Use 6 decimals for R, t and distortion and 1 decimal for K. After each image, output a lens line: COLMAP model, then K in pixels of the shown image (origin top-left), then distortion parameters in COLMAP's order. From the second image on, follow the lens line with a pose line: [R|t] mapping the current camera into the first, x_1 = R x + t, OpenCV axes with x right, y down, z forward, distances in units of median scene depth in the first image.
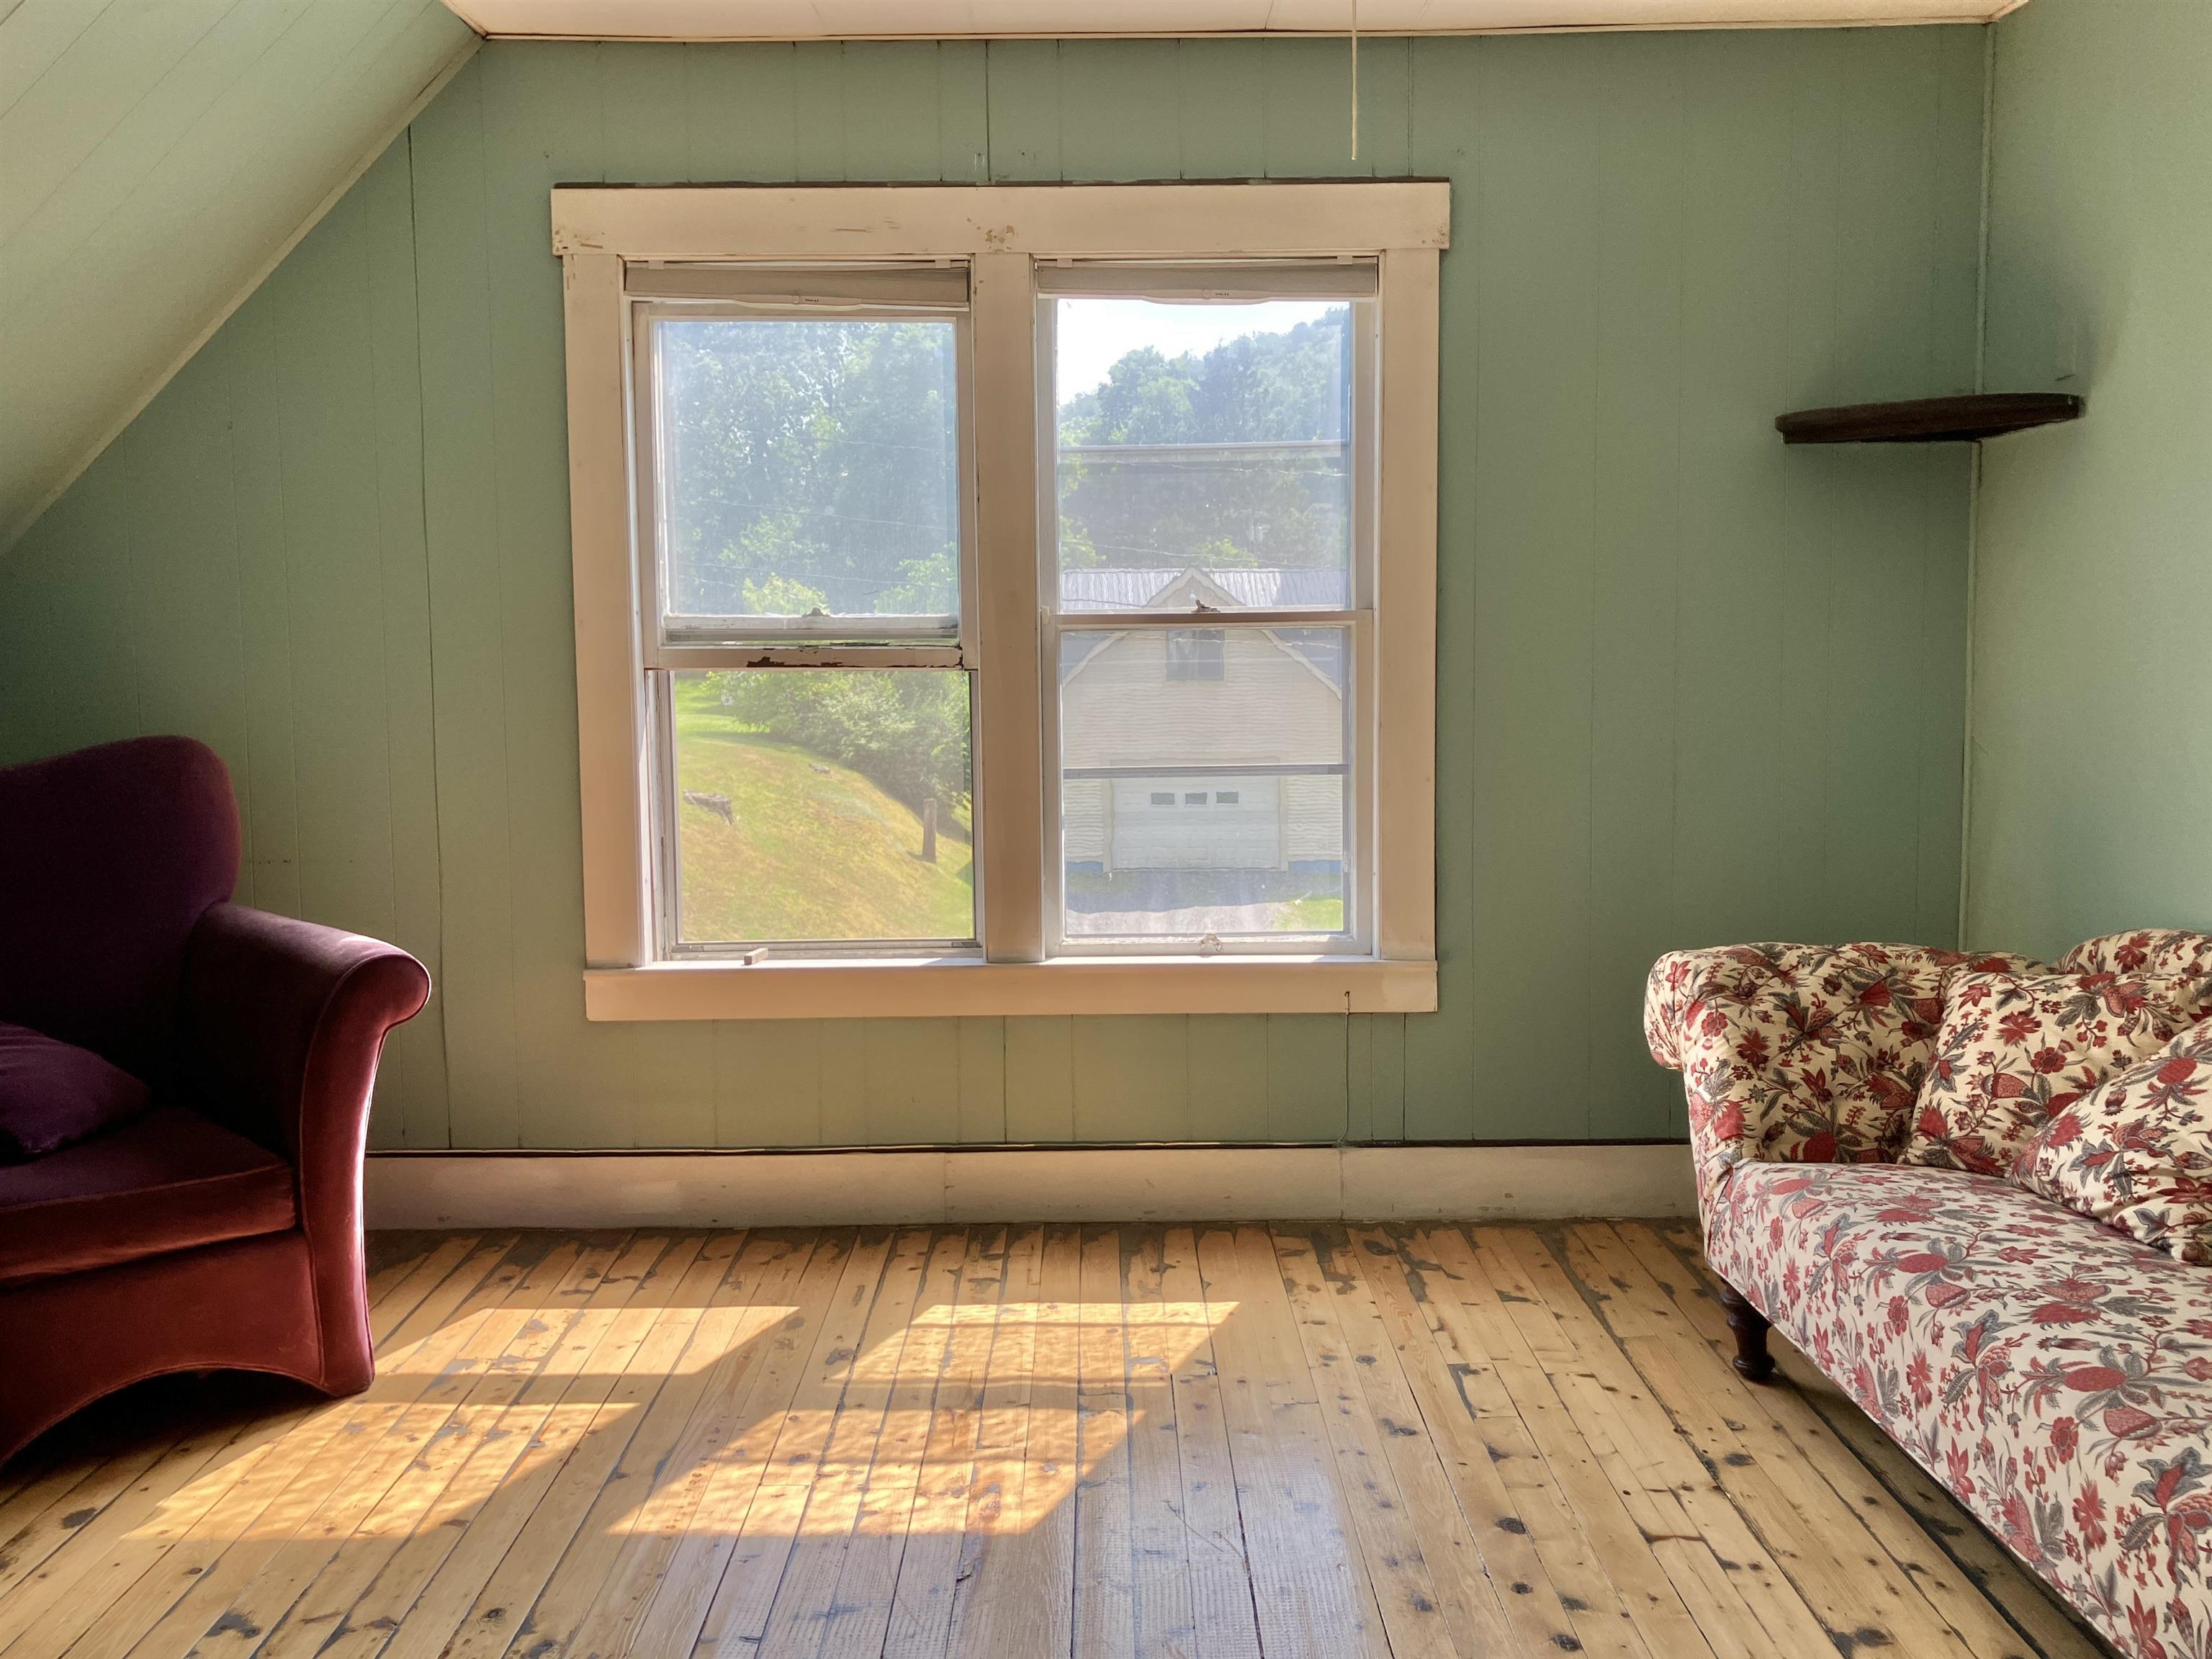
lens RADIAL K [[1867.9, 0, 1116.8], [0, 1867.9, 826.3], [0, 0, 1]] dist [0.055762, -0.025632]
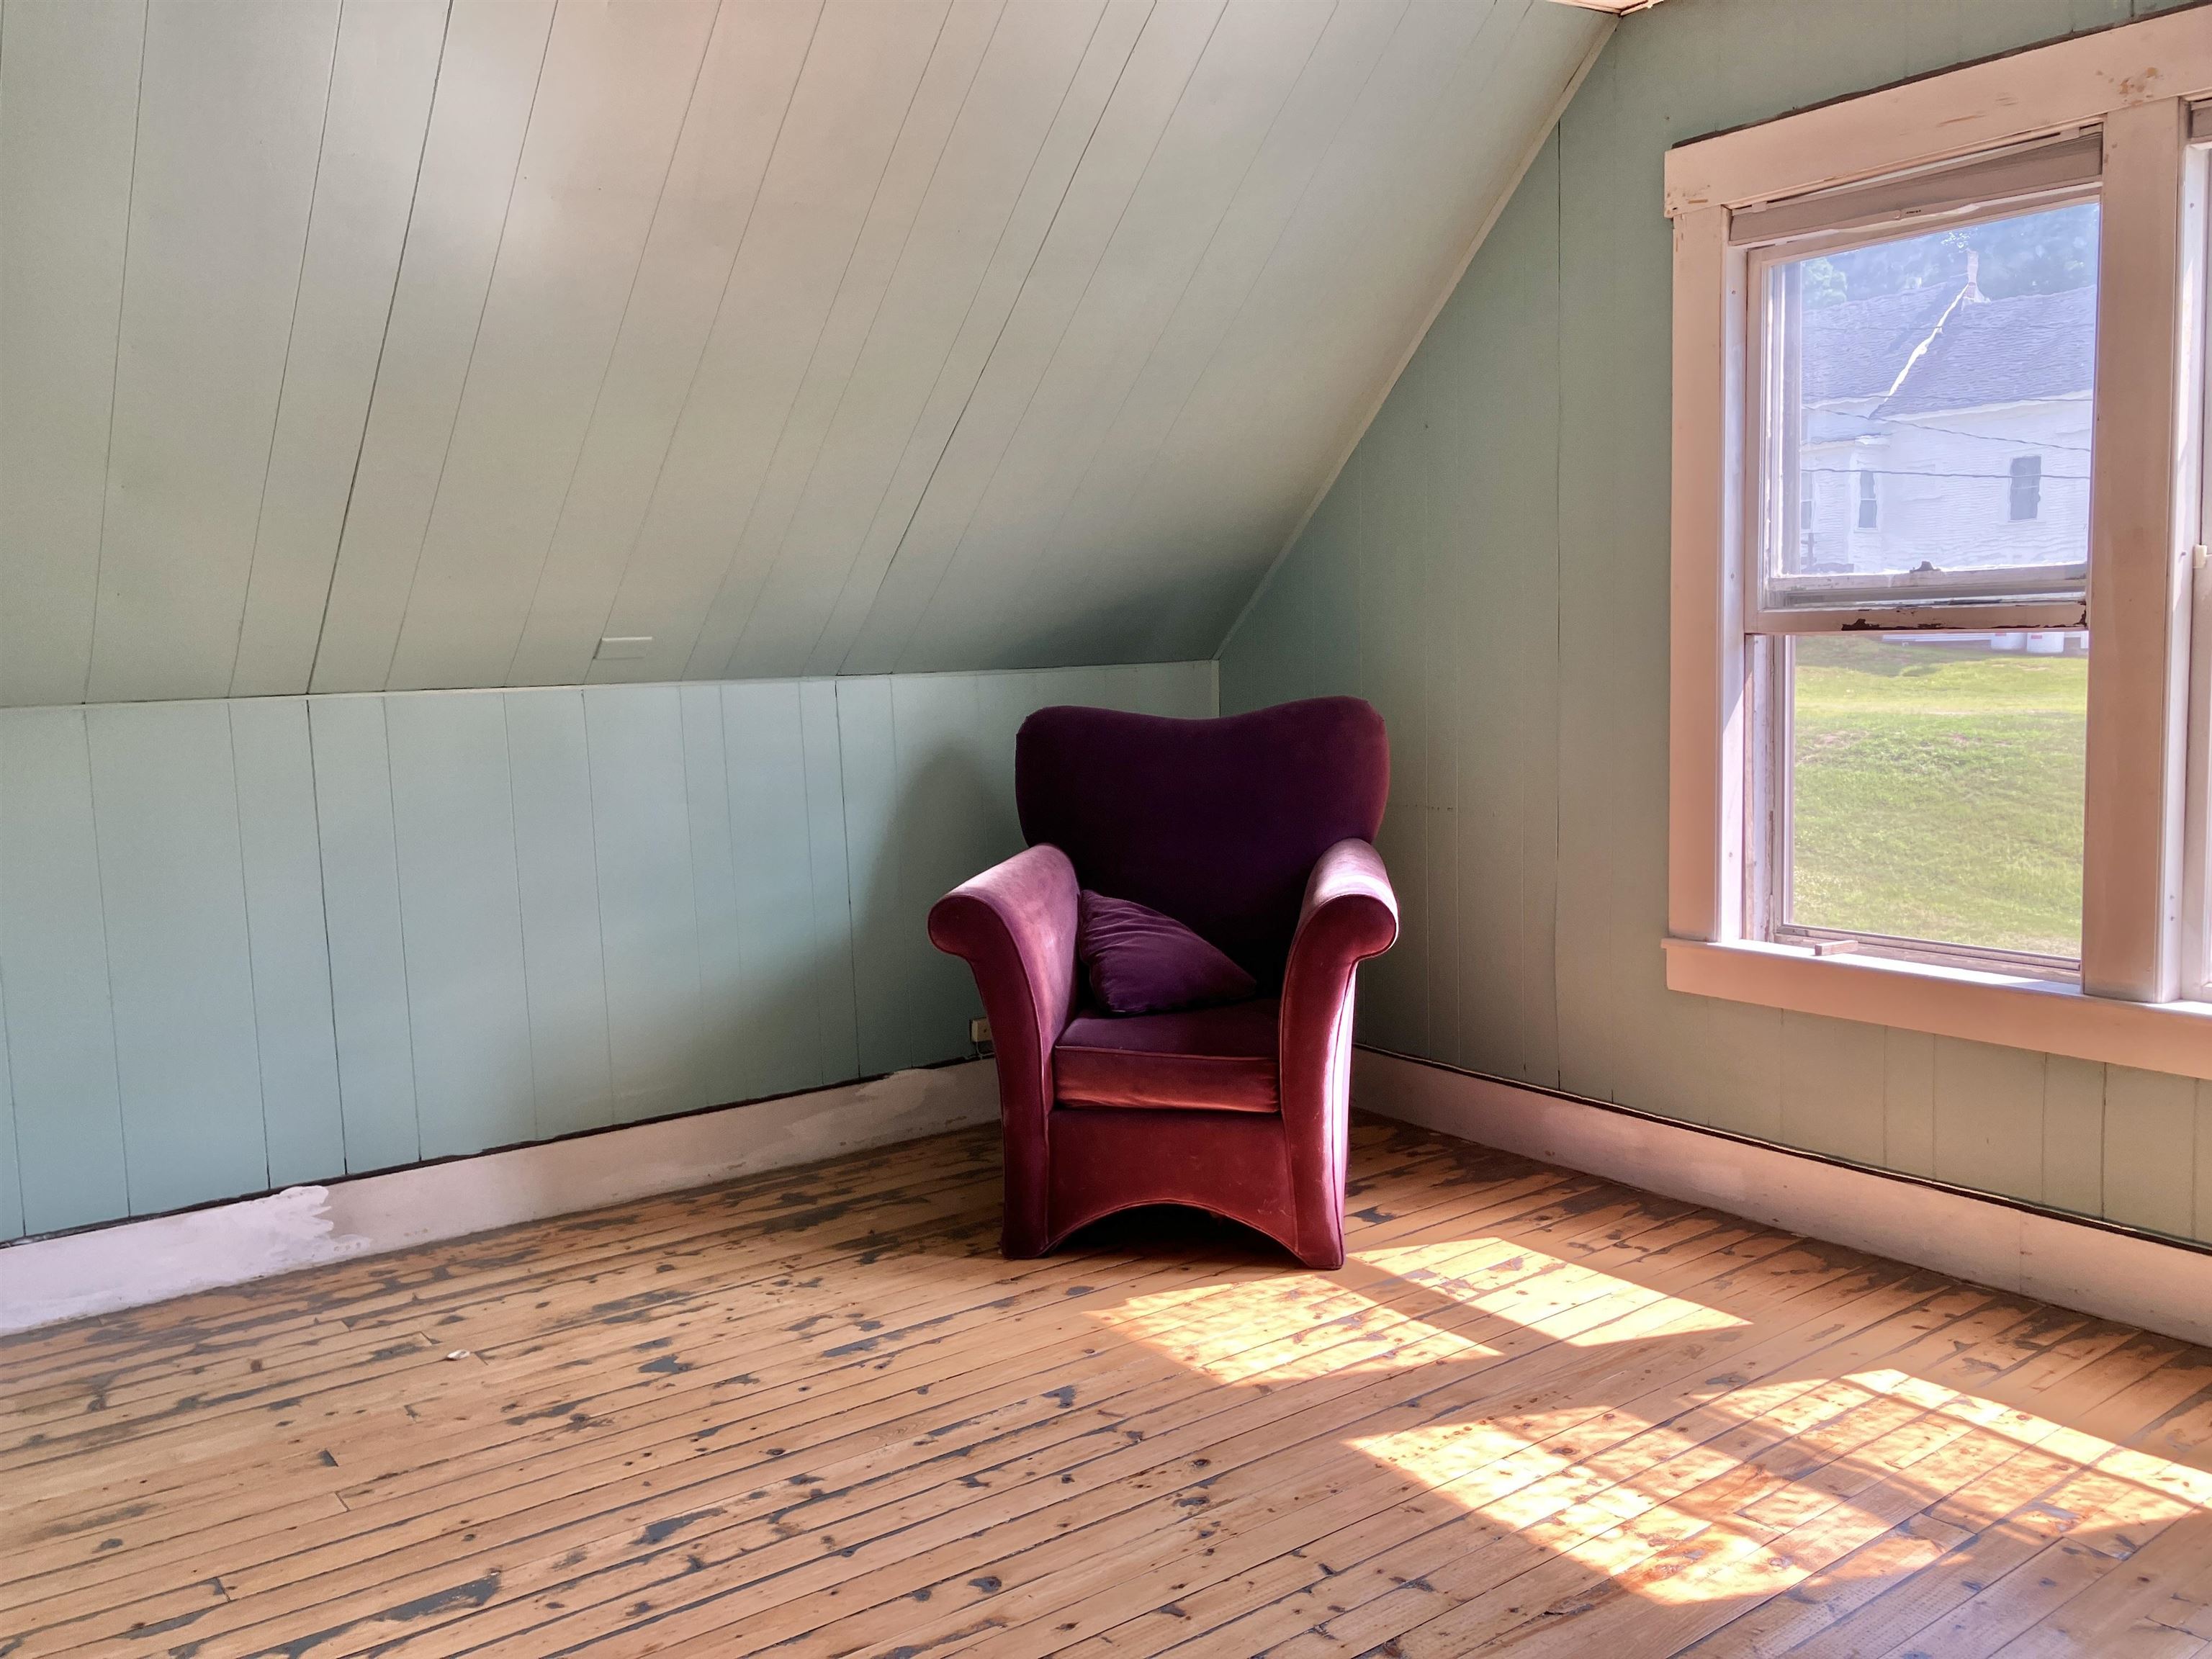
lens RADIAL K [[1867.9, 0, 1114.8], [0, 1867.9, 830.6], [0, 0, 1]] dist [0.055762, -0.025632]
pose [[0.593842, 0.079426, -0.800652, 0.377964], [-0.058050, 0.996752, 0.055825, -0.021211], [0.802485, 0.013326, 0.596523, 0.191863]]
